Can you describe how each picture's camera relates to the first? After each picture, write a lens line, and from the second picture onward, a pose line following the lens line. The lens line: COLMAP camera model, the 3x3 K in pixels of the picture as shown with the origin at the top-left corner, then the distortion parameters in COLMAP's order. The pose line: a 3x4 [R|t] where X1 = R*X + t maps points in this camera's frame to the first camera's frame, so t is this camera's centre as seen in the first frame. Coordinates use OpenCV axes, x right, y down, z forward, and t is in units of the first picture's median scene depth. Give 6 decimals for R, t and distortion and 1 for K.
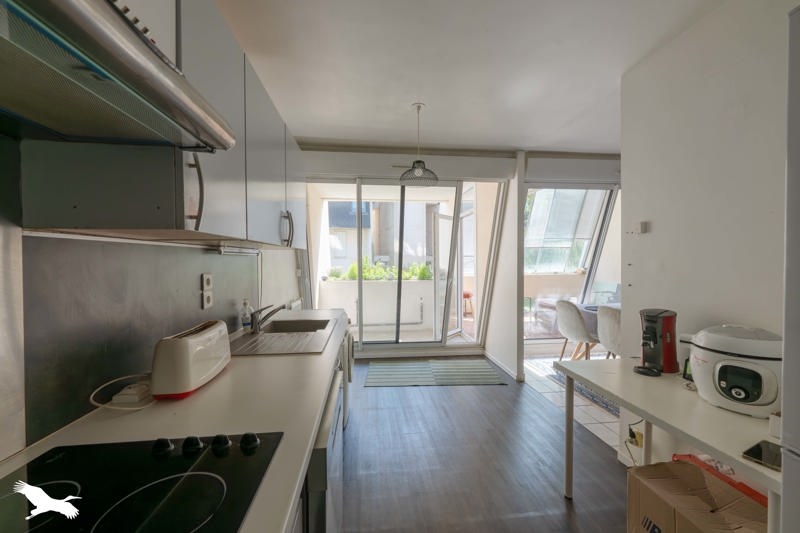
lens RADIAL K [[318.9, 0, 401.8], [0, 318.9, 266.7], [0, 0, 1]] dist [-0.001541, -0.000459]
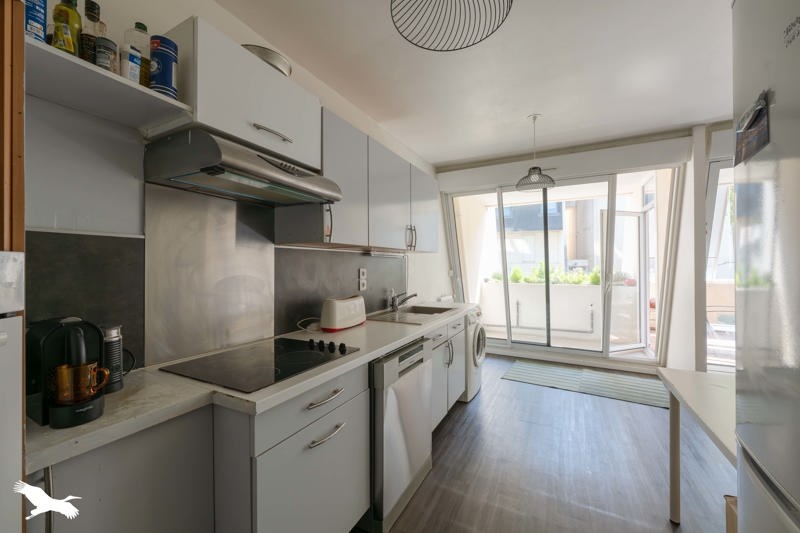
lens RADIAL K [[318.9, 0, 397.7], [0, 318.9, 266.7], [0, 0, 1]] dist [-0.001541, -0.000459]
pose [[0.822529, 0.000810, -0.568723, 0.198301], [-0.010748, 0.999843, -0.014120, 0.015143], [0.568622, 0.017727, 0.822408, -0.095388]]
